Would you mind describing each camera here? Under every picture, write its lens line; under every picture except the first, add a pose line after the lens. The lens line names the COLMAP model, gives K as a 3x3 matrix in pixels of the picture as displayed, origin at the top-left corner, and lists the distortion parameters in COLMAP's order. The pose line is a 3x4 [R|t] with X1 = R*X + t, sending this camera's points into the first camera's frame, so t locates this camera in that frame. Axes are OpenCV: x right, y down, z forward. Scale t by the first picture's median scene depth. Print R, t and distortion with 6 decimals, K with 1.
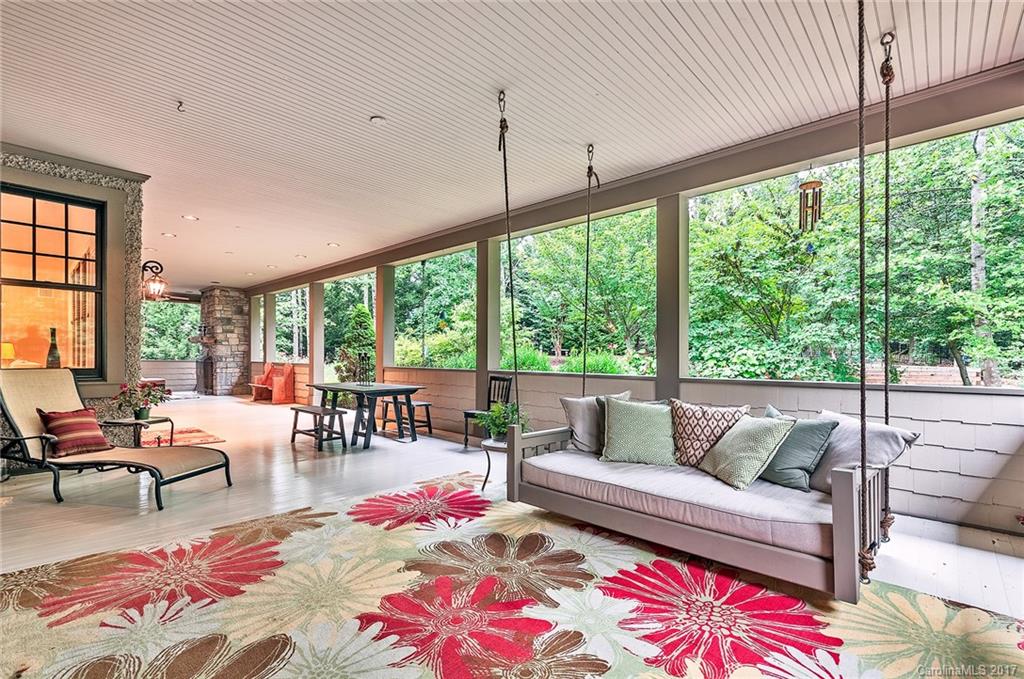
lens RADIAL K [[455.7, 0, 512.6], [0, 455.7, 345.5], [0, 0, 1]] dist [0.001042, -0.000493]
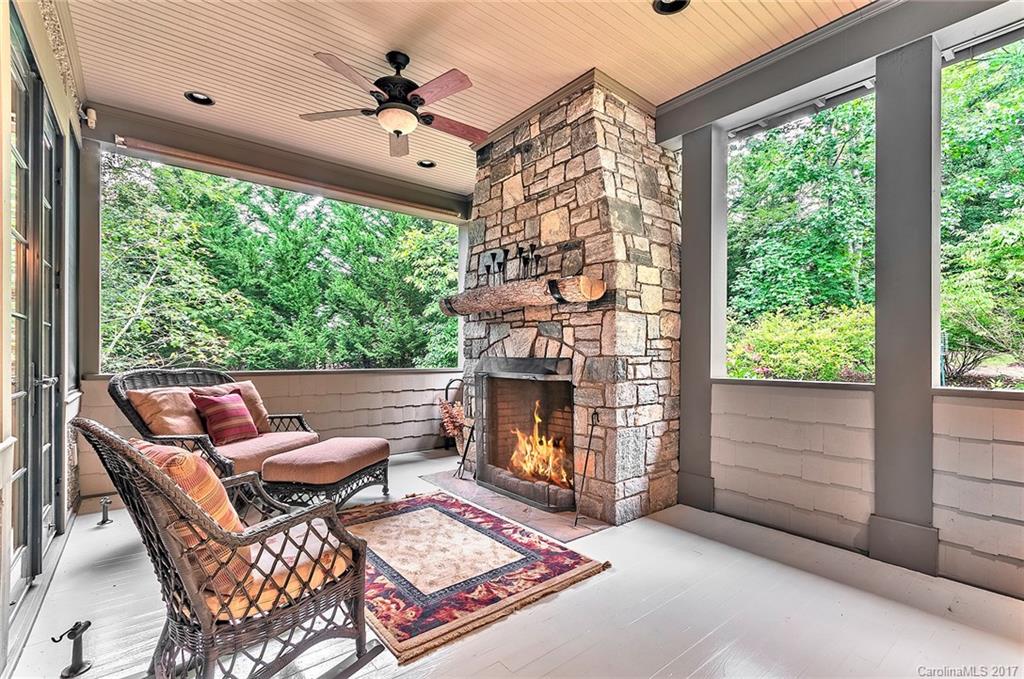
lens RADIAL K [[455.7, 0, 510.6], [0, 455.7, 347.1], [0, 0, 1]] dist [0.001042, -0.000493]
pose [[0.991014, -0.004486, -0.133681, -0.651738], [0.005229, 0.999973, 0.005205, 0.015911], [0.133654, -0.005857, 0.991011, 0.734274]]
